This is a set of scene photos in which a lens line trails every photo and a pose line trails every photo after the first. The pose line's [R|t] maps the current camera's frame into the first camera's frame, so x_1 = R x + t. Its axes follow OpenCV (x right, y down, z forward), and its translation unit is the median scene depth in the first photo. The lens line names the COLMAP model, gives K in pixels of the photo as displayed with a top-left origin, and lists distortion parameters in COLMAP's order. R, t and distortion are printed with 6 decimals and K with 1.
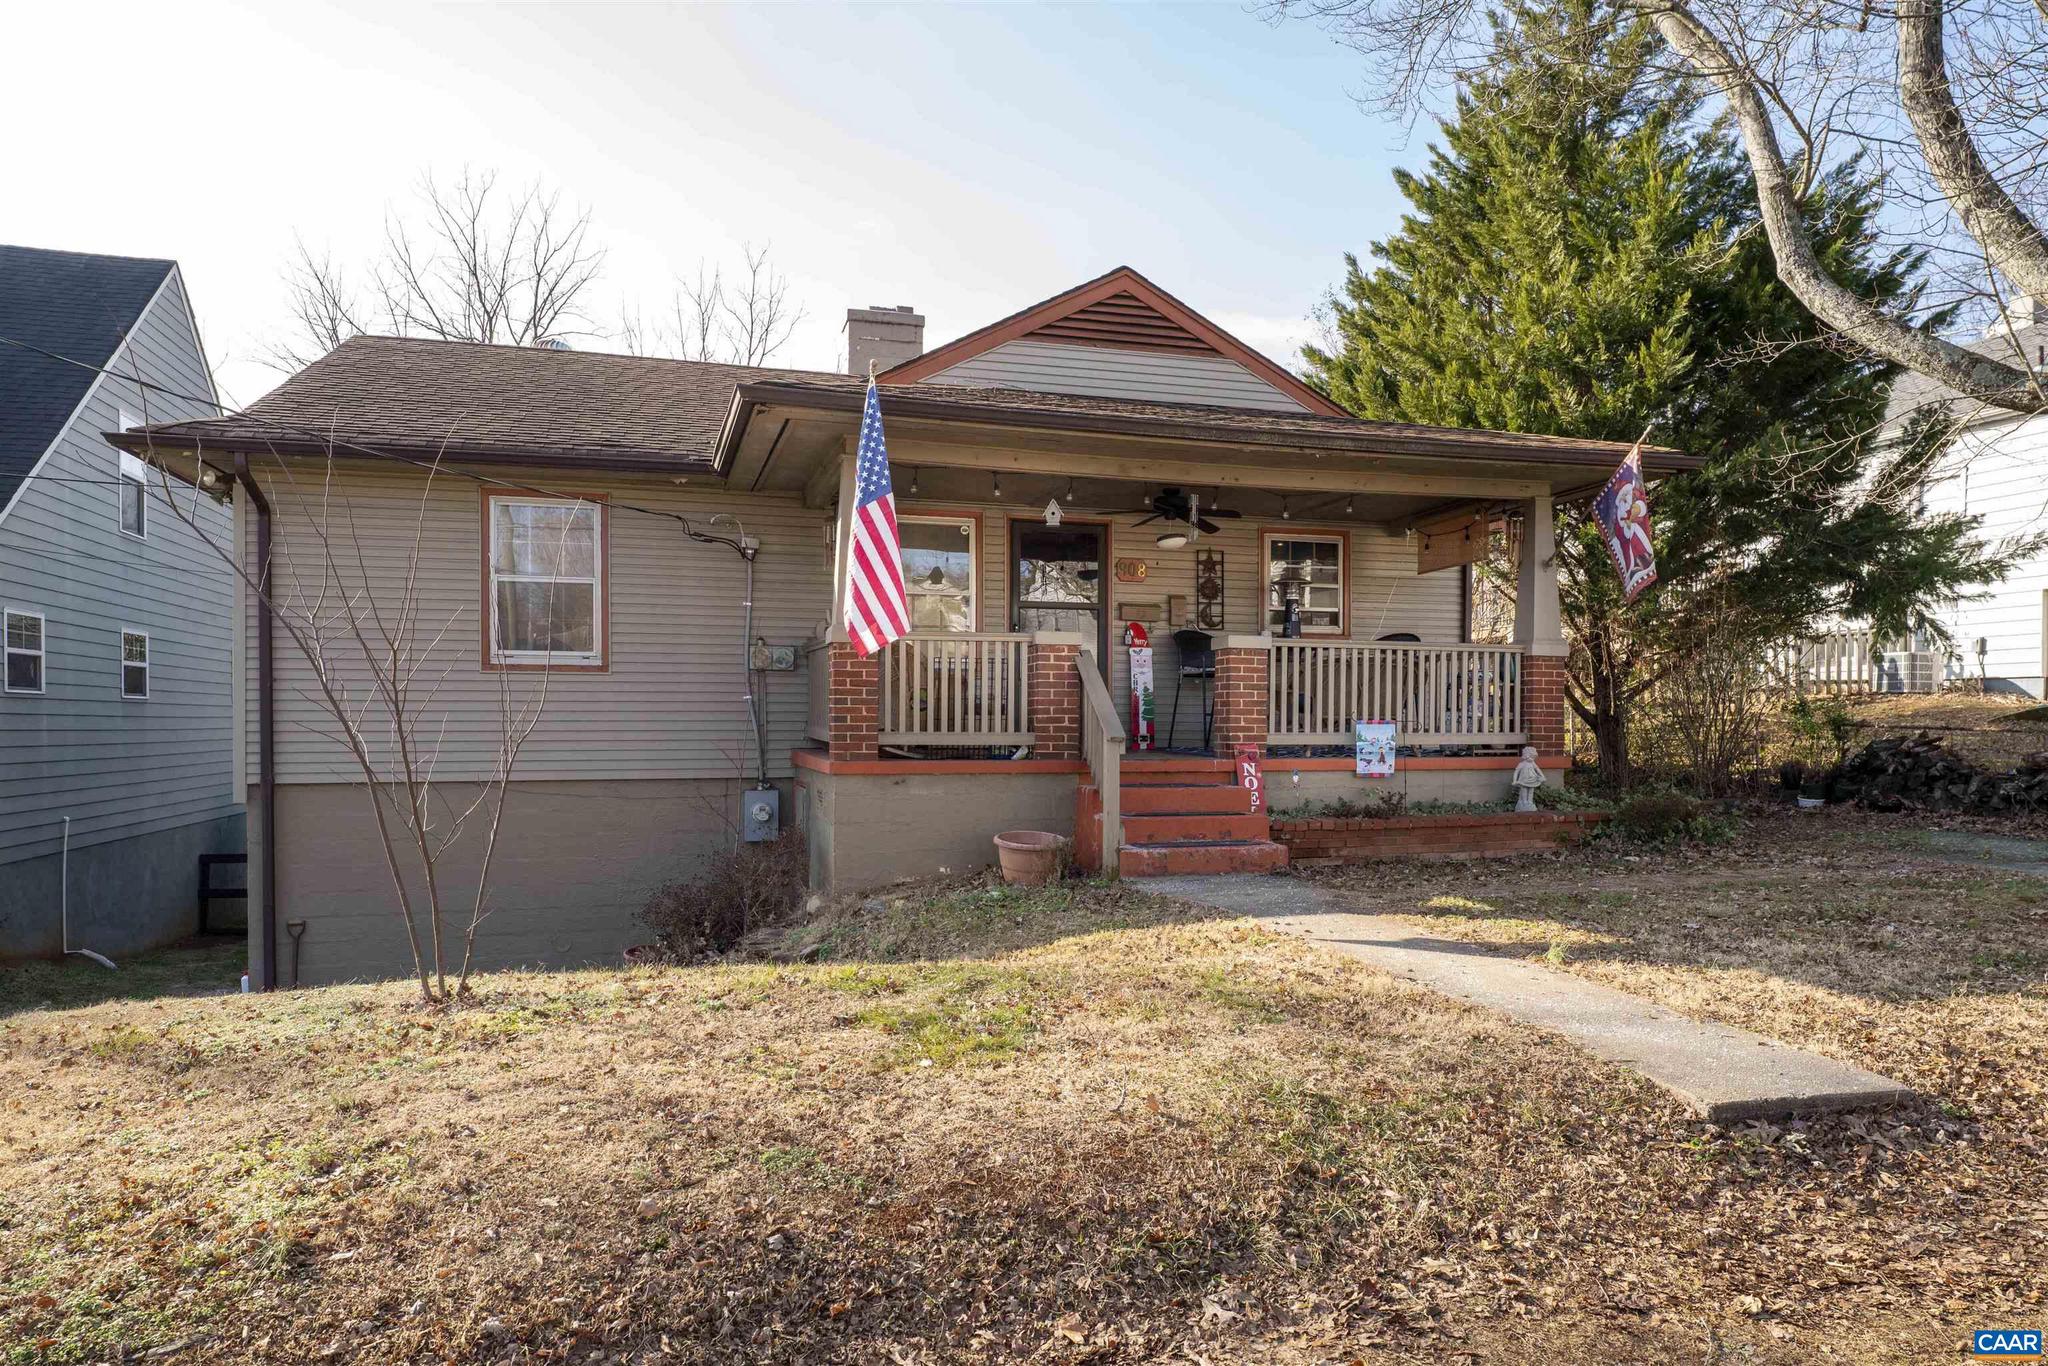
lens RADIAL K [[1251.0, 0, 1024.5], [0, 1251.0, 754.7], [0, 0, 1]] dist [-0.001592, -0.000438]
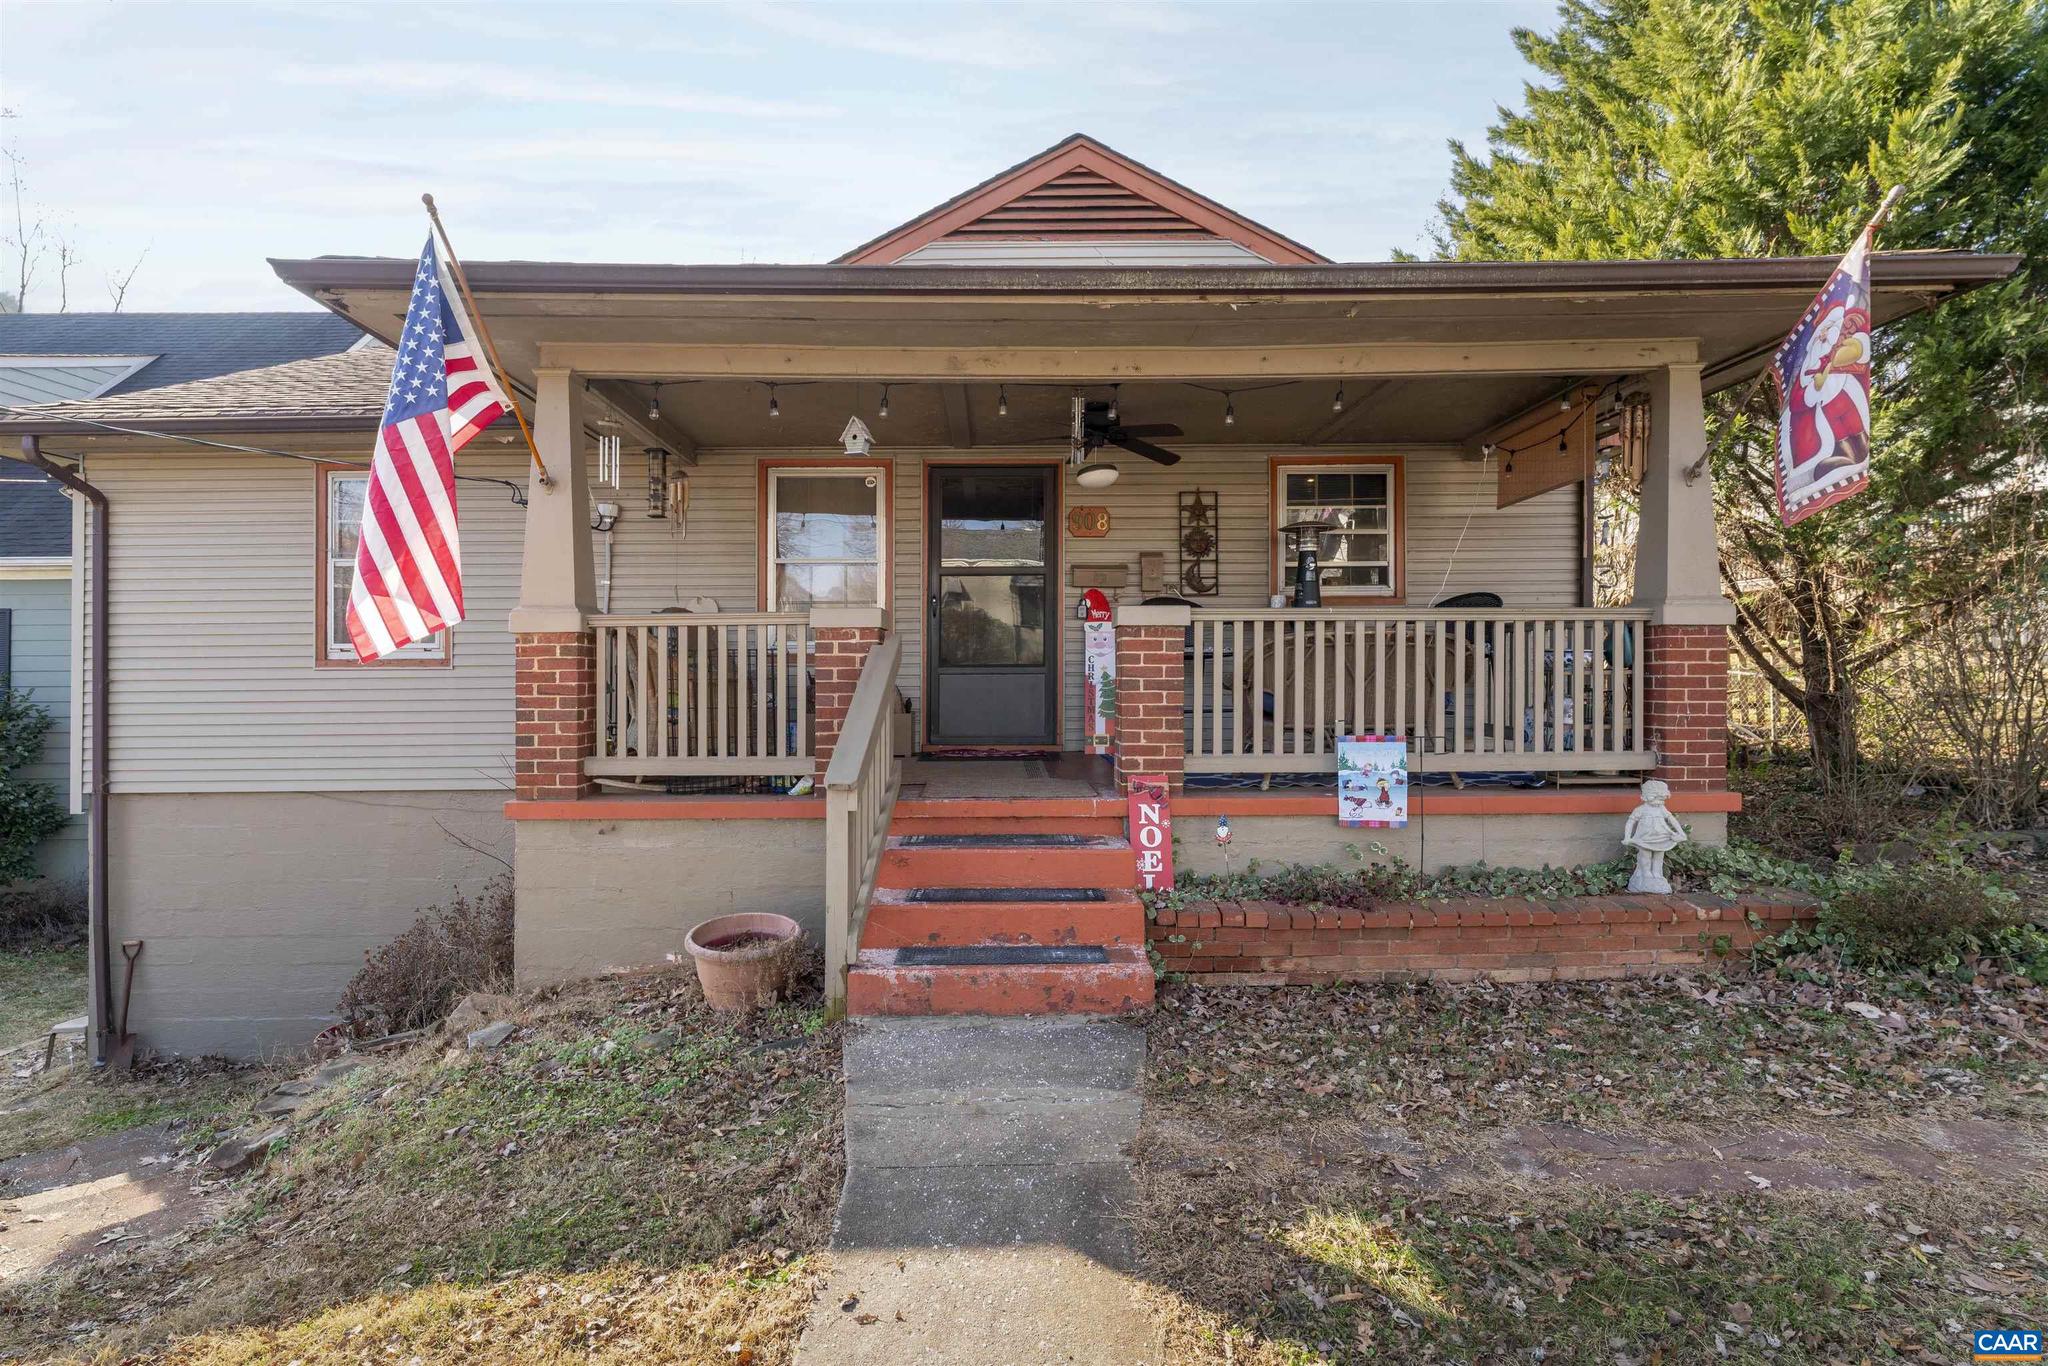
lens RADIAL K [[957.7, 0, 1024.0], [0, 957.7, 683.0], [0, 0, 1]] dist [-0.004751, 0.000030]
pose [[0.963463, -0.004889, -0.267798, 0.205763], [0.002223, 0.999945, -0.010255, -0.041923], [0.267834, 0.009285, 0.963420, 0.419735]]
